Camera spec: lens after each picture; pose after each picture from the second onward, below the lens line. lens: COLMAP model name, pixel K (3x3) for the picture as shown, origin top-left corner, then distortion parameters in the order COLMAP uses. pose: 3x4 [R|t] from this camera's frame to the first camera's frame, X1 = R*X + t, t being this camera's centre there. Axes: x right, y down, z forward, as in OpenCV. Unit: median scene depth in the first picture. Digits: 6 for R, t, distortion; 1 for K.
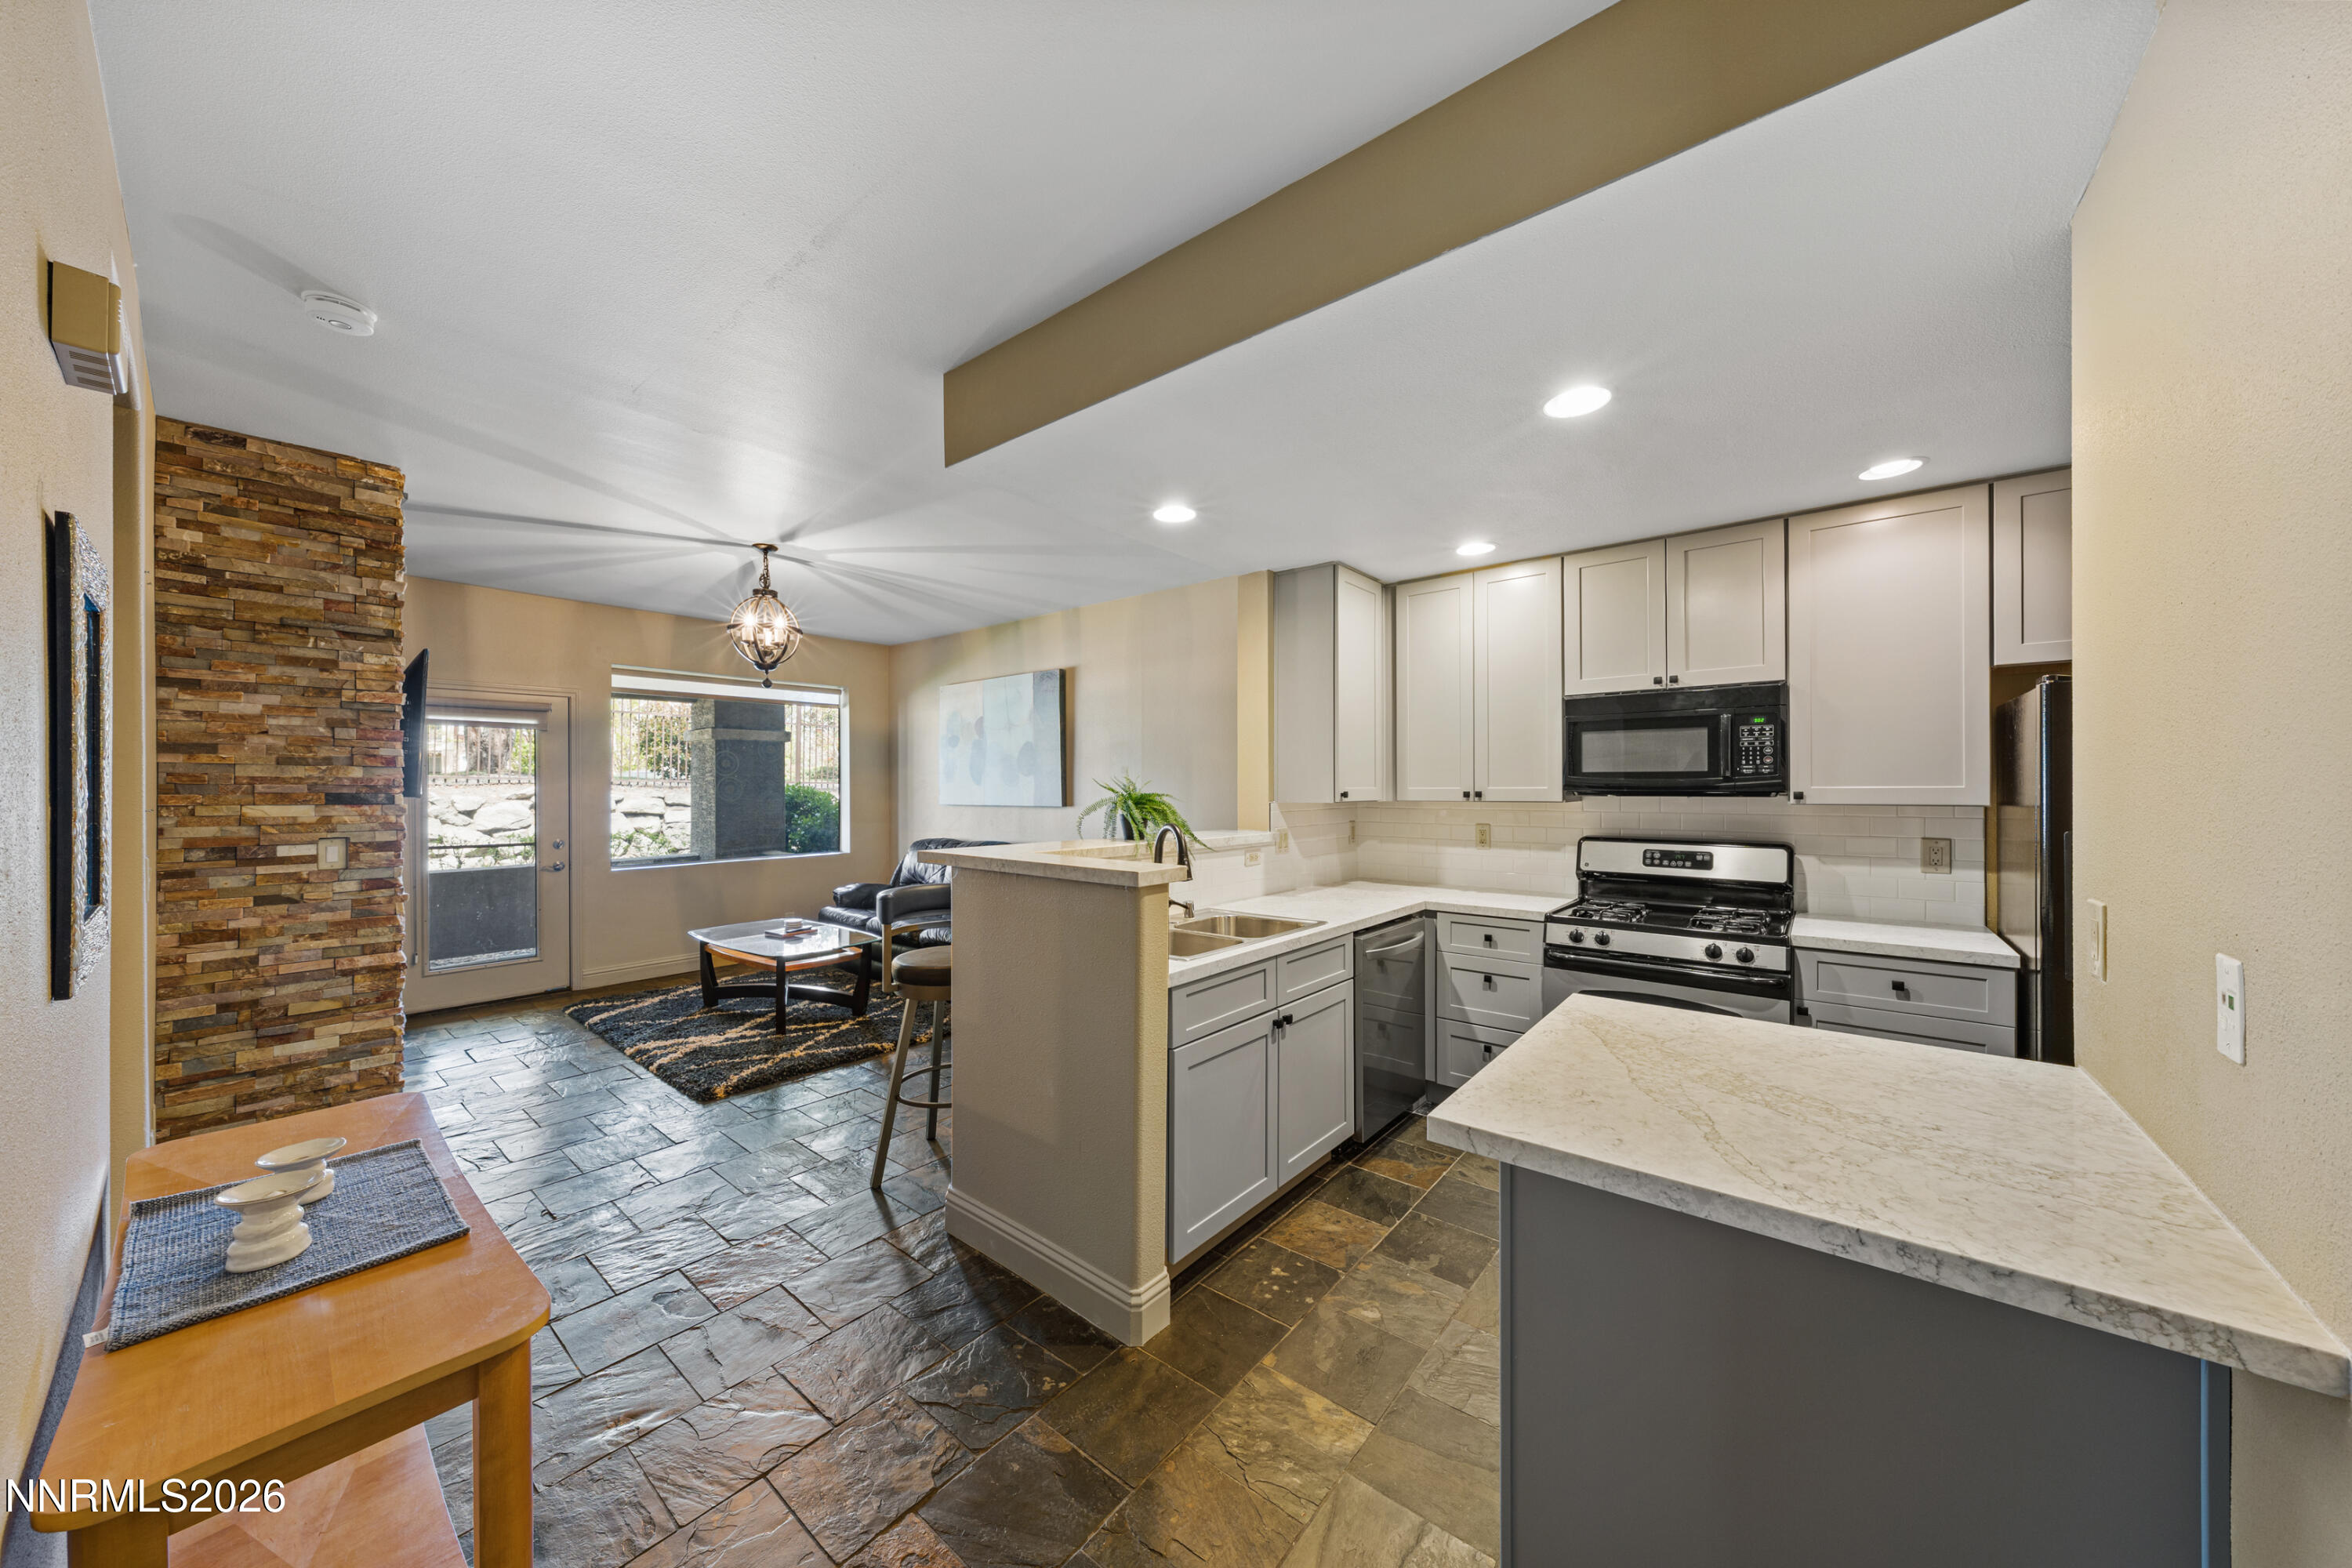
lens RADIAL K [[797.2, 0, 1167.4], [0, 797.2, 785.7], [0, 0, 1]] dist [0.000231, 0.000048]
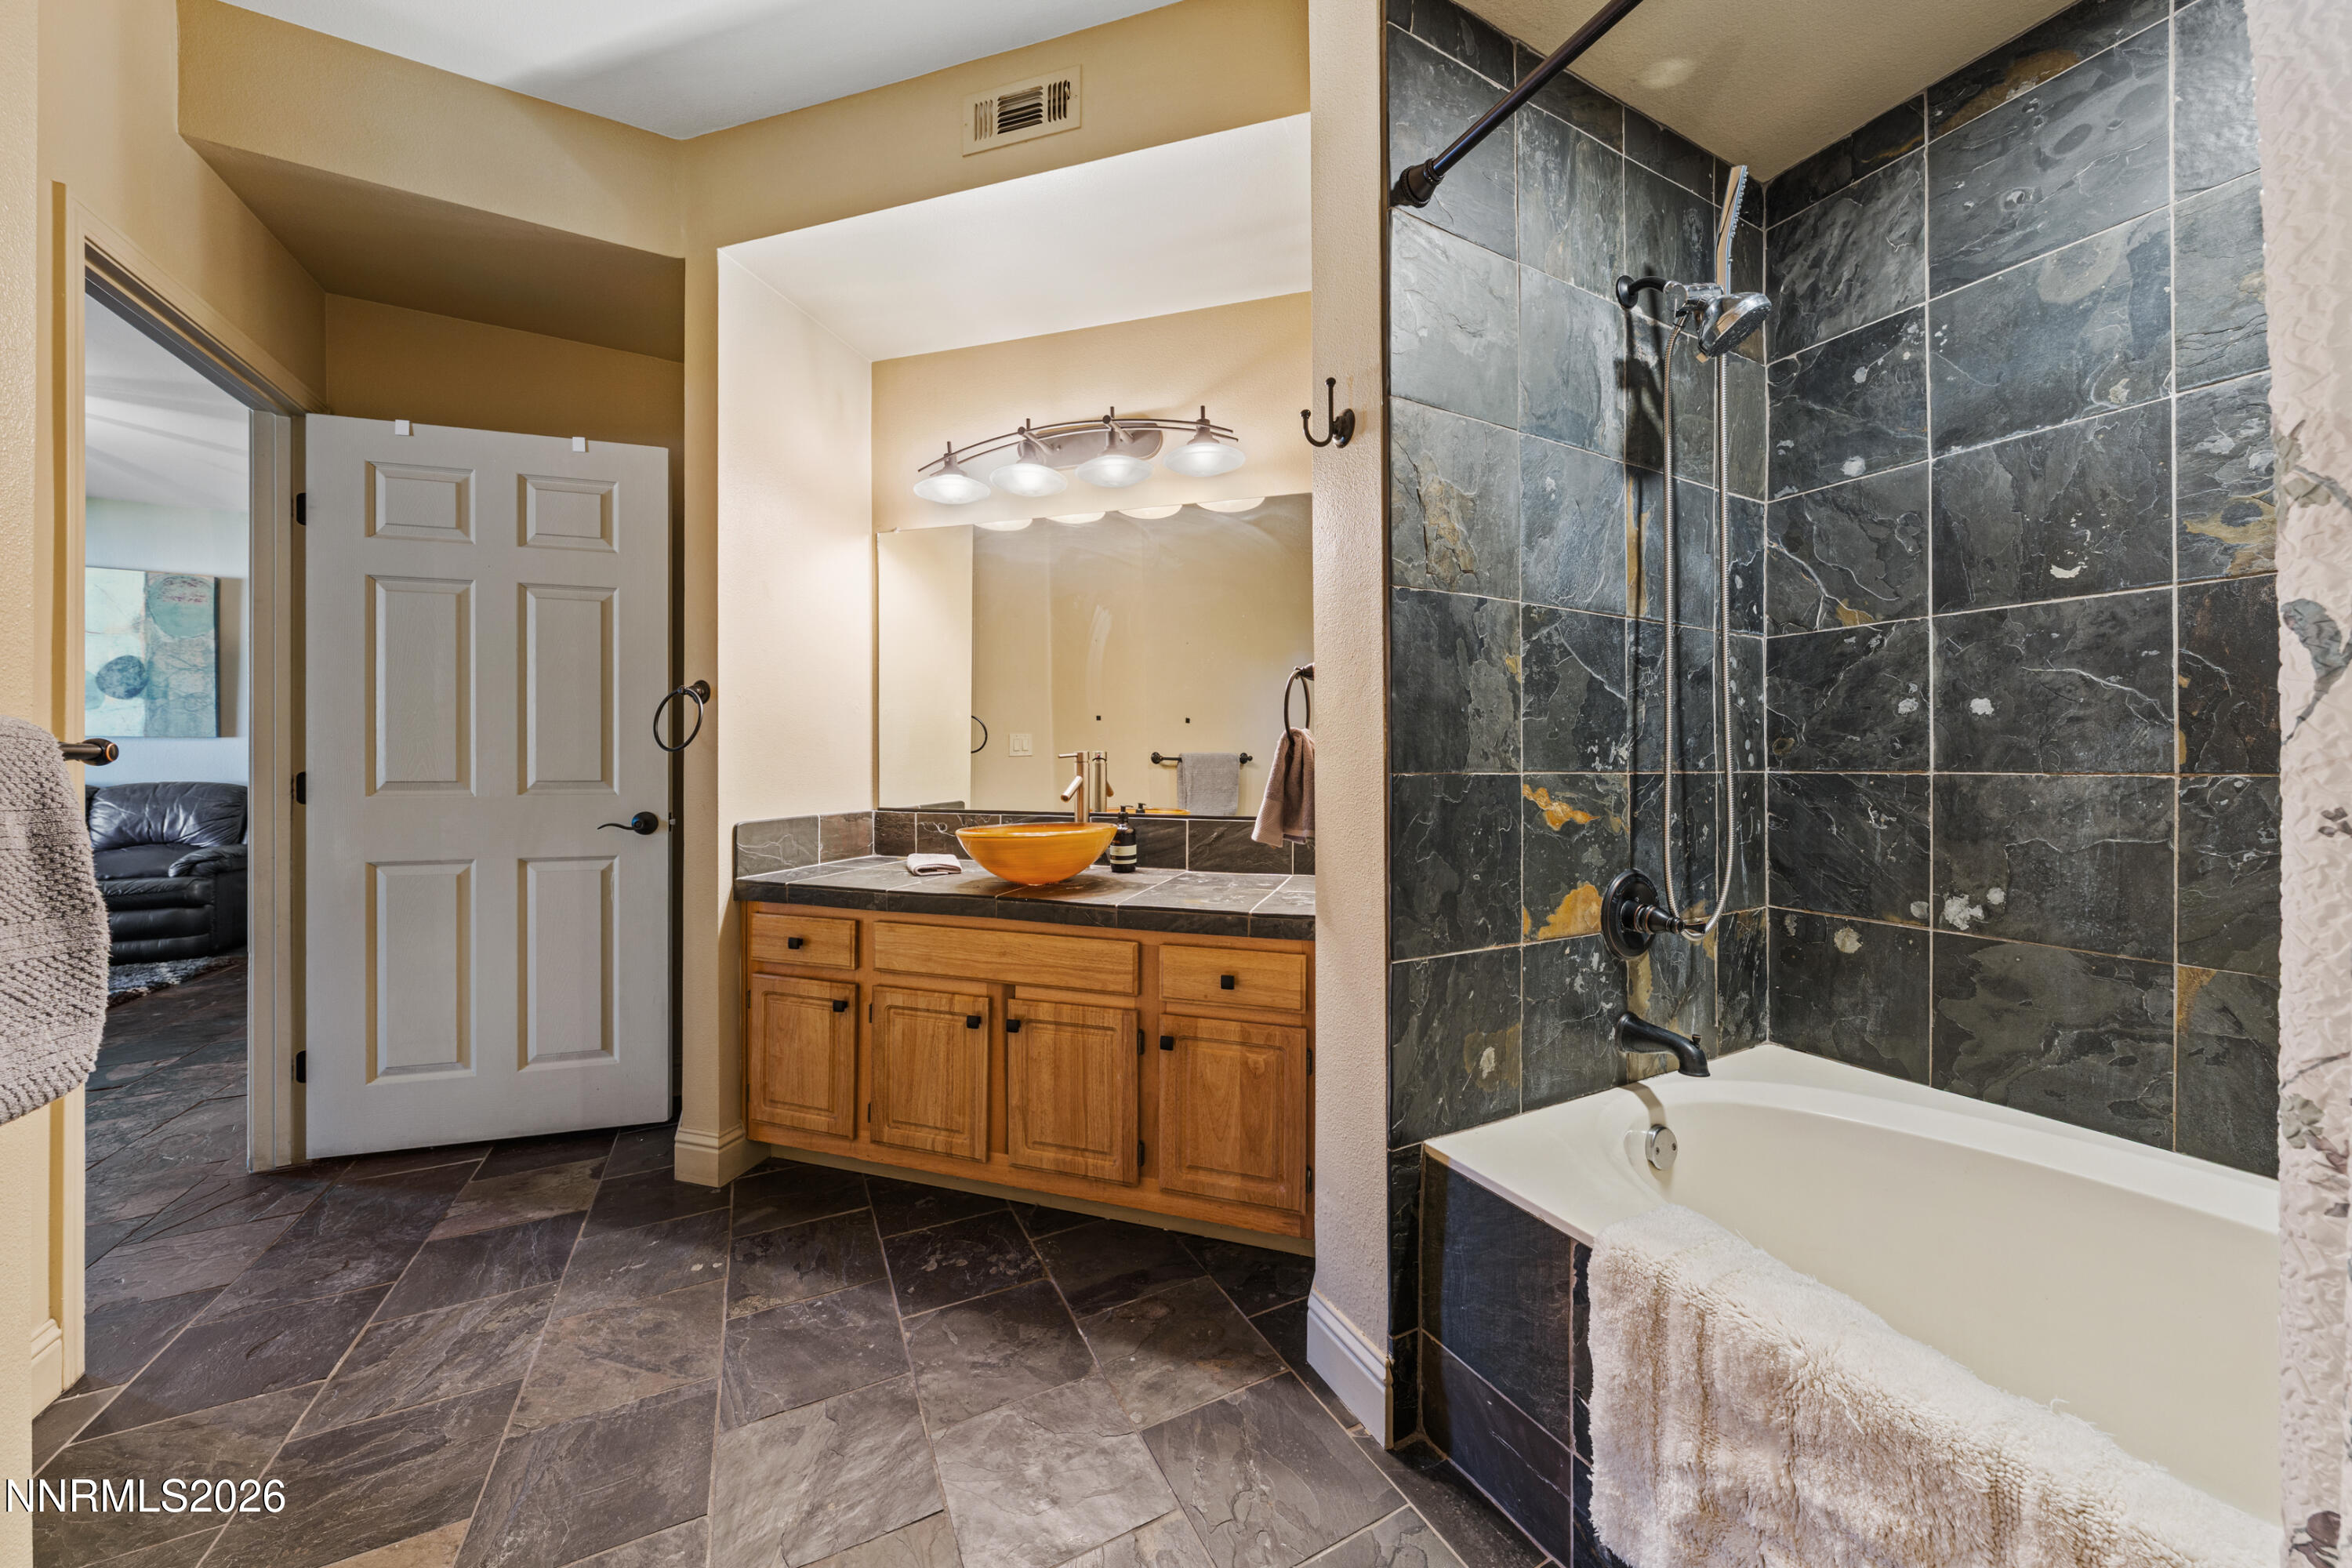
lens RADIAL K [[797.2, 0, 1178.4], [0, 797.2, 765.8], [0, 0, 1]] dist [0.000231, 0.000048]
pose [[0.376461, 0.002121, 0.926430, -0.986830], [-0.003284, 0.999994, -0.000955, 0.099827], [-0.926427, -0.002683, 0.376466, -0.532141]]
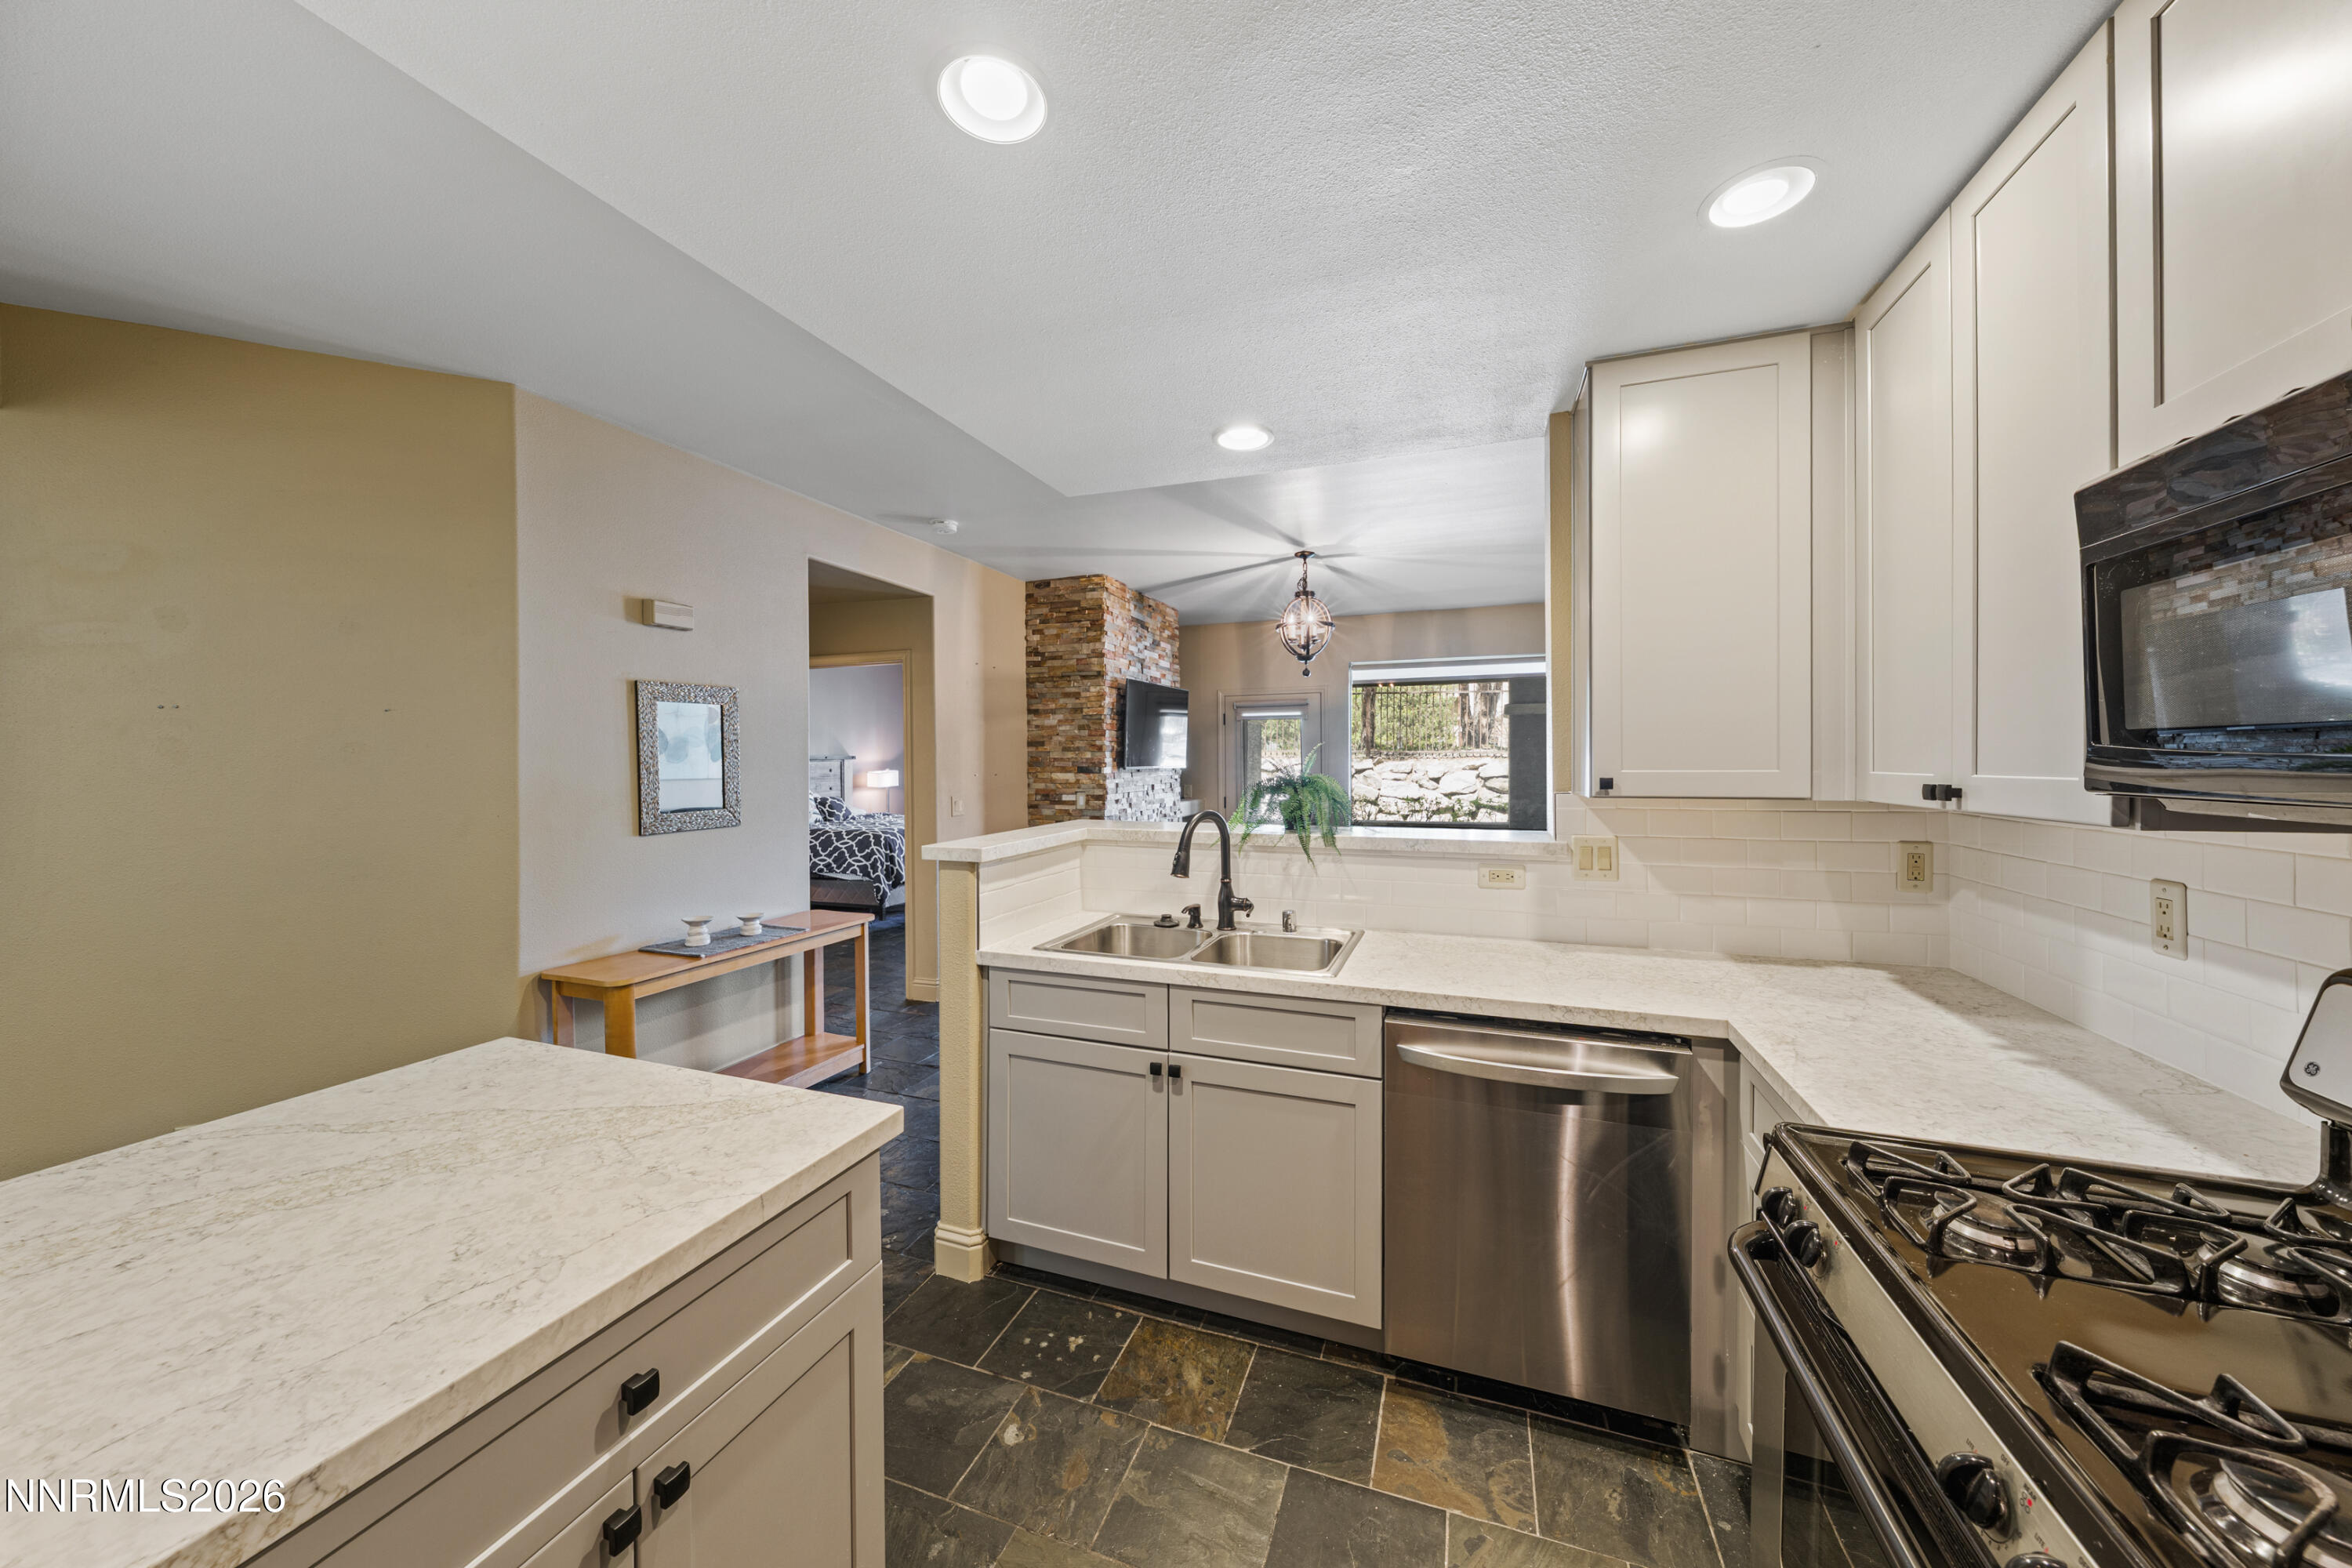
lens RADIAL K [[797.2, 0, 1174.6], [0, 797.2, 766.4], [0, 0, 1]] dist [0.000231, 0.000048]
pose [[0.332341, 0.008450, -0.943122, 0.702243], [0.004391, 0.999935, 0.010507, -0.008821], [0.943149, -0.007633, 0.332282, 0.595435]]
